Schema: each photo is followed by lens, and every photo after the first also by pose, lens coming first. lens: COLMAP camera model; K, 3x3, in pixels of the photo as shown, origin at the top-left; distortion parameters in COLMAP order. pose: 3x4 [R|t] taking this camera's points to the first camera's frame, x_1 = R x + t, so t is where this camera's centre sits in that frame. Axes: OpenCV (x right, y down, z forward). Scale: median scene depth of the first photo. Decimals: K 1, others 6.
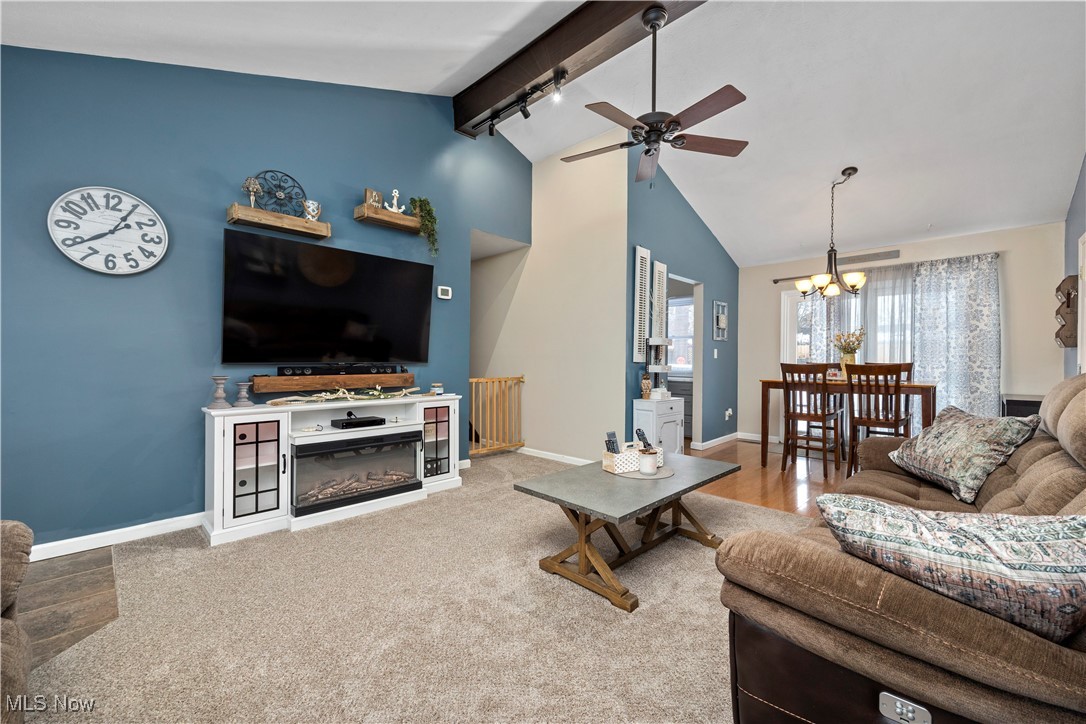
lens RADIAL K [[428.0, 0, 542.6], [0, 428.0, 365.2], [0, 0, 1]] dist [0.003373, -0.001488]
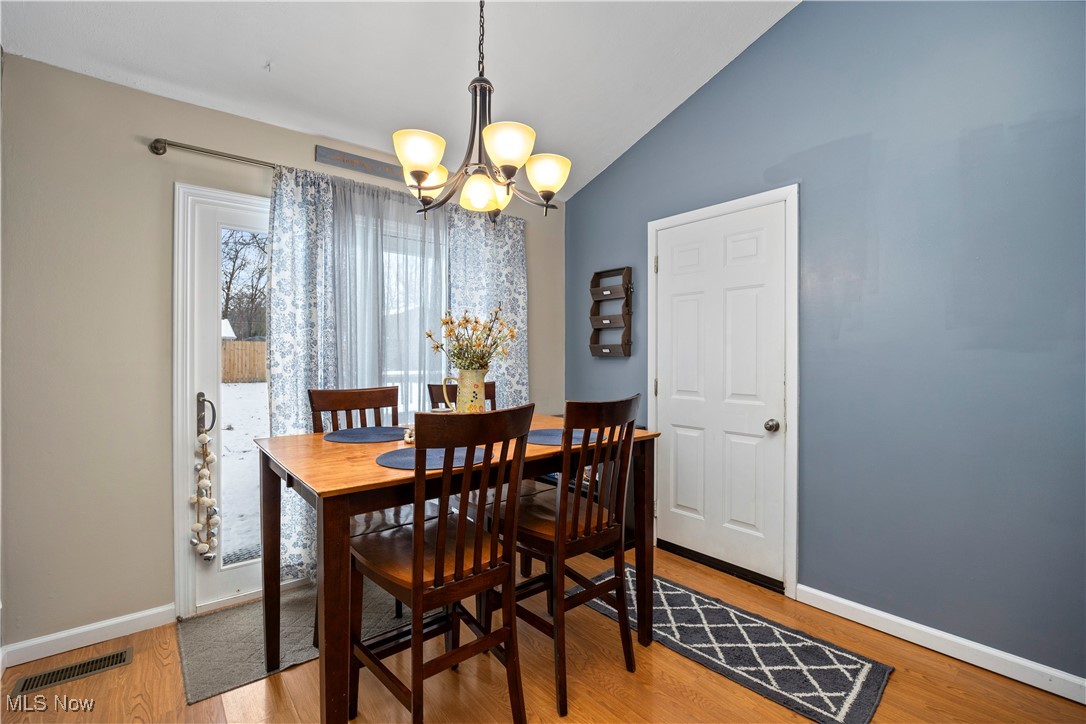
lens RADIAL K [[478.4, 0, 552.5], [0, 478.4, 361.7], [0, 0, 1]] dist [-0.015405, 0.000534]
pose [[0.092031, -0.016372, 0.995622, 0.271102], [0.011439, 0.999816, 0.015384, -0.040093], [-0.995690, 0.009974, 0.092201, 0.876662]]
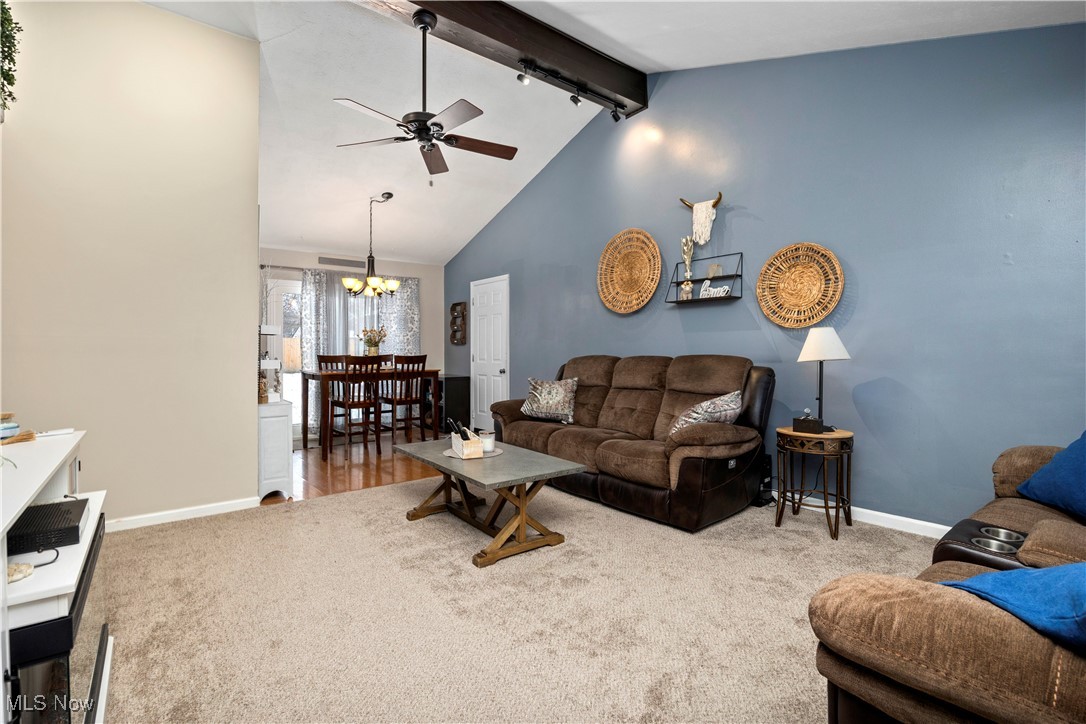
lens RADIAL K [[507.3, 0, 543.4], [0, 507.3, 355.4], [0, 0, 1]] dist [-0.002379, -0.000129]
pose [[0.126527, -0.009163, 0.991921, -0.594721], [0.015671, 0.999851, 0.007237, -0.006862], [-0.991839, 0.014629, 0.126651, 0.362581]]
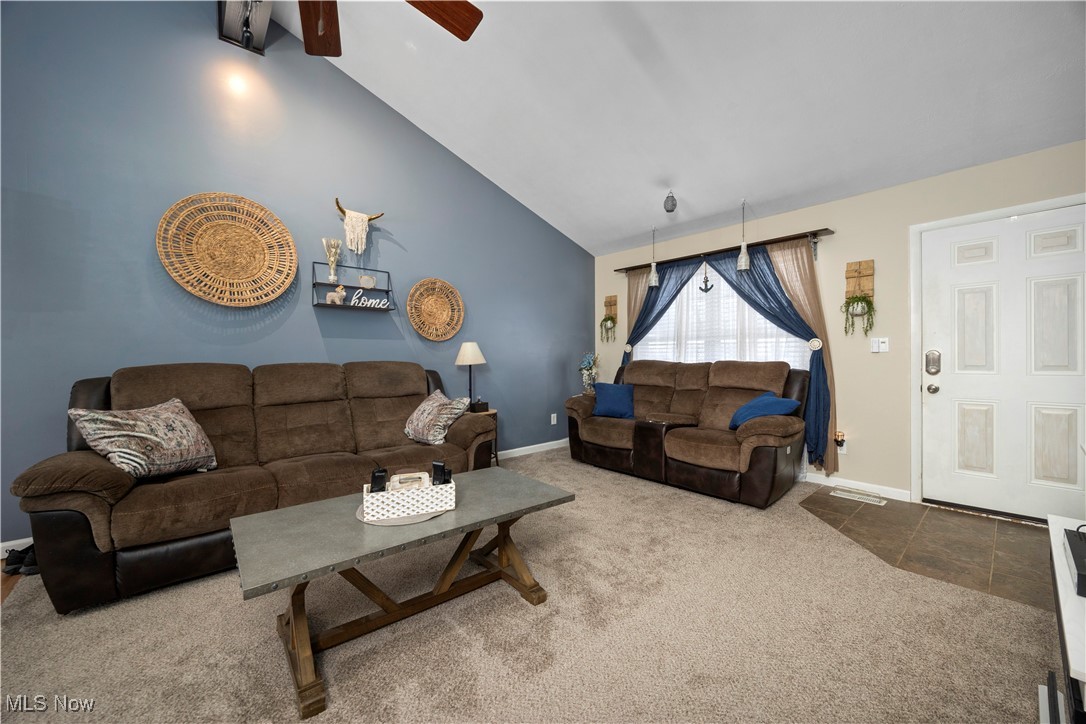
lens RADIAL K [[428.0, 0, 540.8], [0, 428.0, 356.7], [0, 0, 1]] dist [0.003373, -0.001488]
pose [[-0.997166, 0.000086, 0.075231, -0.033197], [0.000551, 0.999981, 0.006165, -0.010264], [-0.075229, 0.006189, -0.997147, 0.969961]]
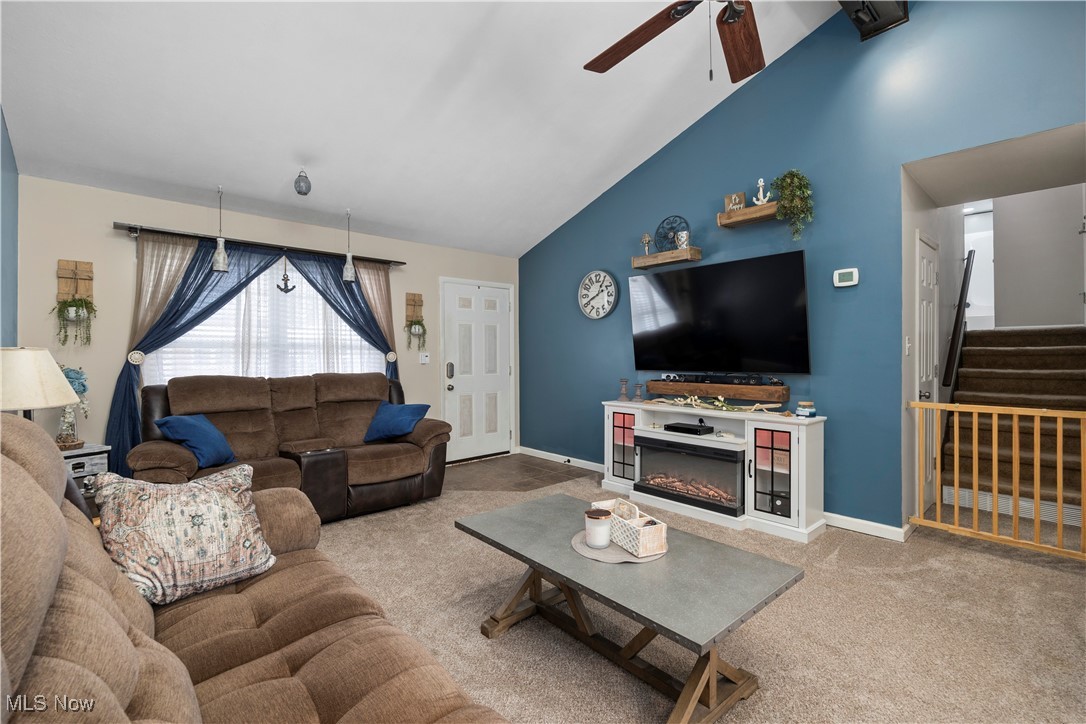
lens RADIAL K [[478.4, 0, 536.8], [0, 478.4, 356.8], [0, 0, 1]] dist [-0.015405, 0.000534]
pose [[-0.066256, 0.001959, -0.997801, 0.563129], [-0.005925, 0.999980, 0.002356, -0.033335], [0.997785, 0.006068, -0.066243, 0.504045]]
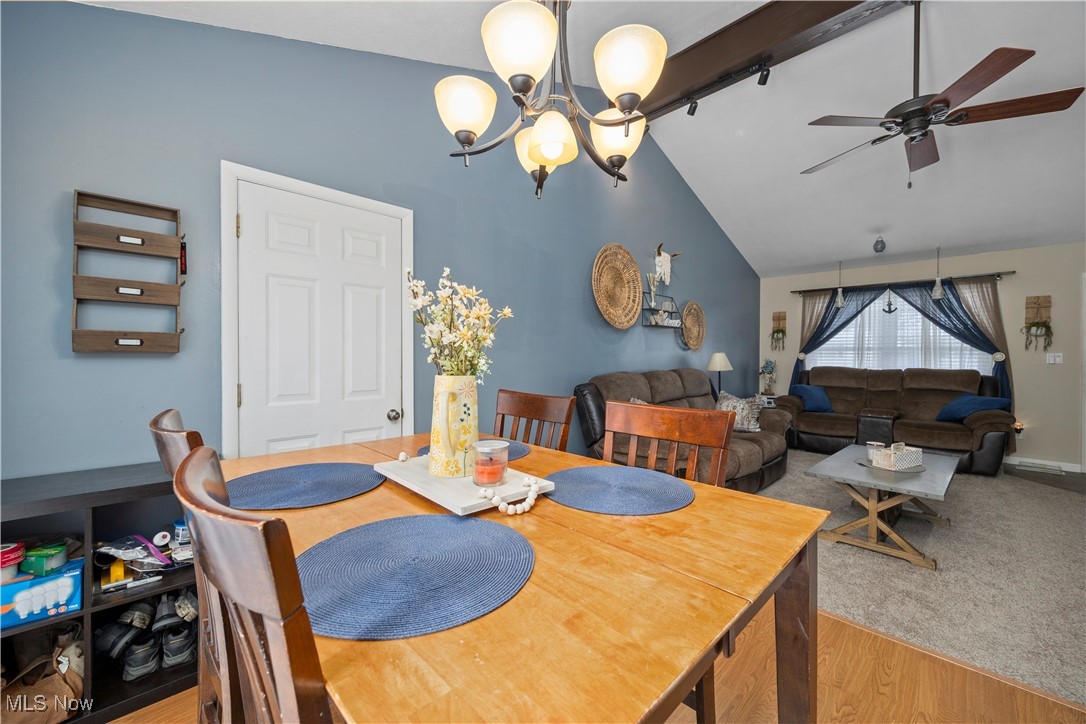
lens RADIAL K [[428.0, 0, 540.8], [0, 428.0, 358.1], [0, 0, 1]] dist [0.003373, -0.001488]
pose [[-0.999638, -0.005373, 0.026350, 0.651722], [-0.004937, 0.999851, 0.016566, -0.038322], [-0.026435, 0.016430, -0.999515, 1.238522]]
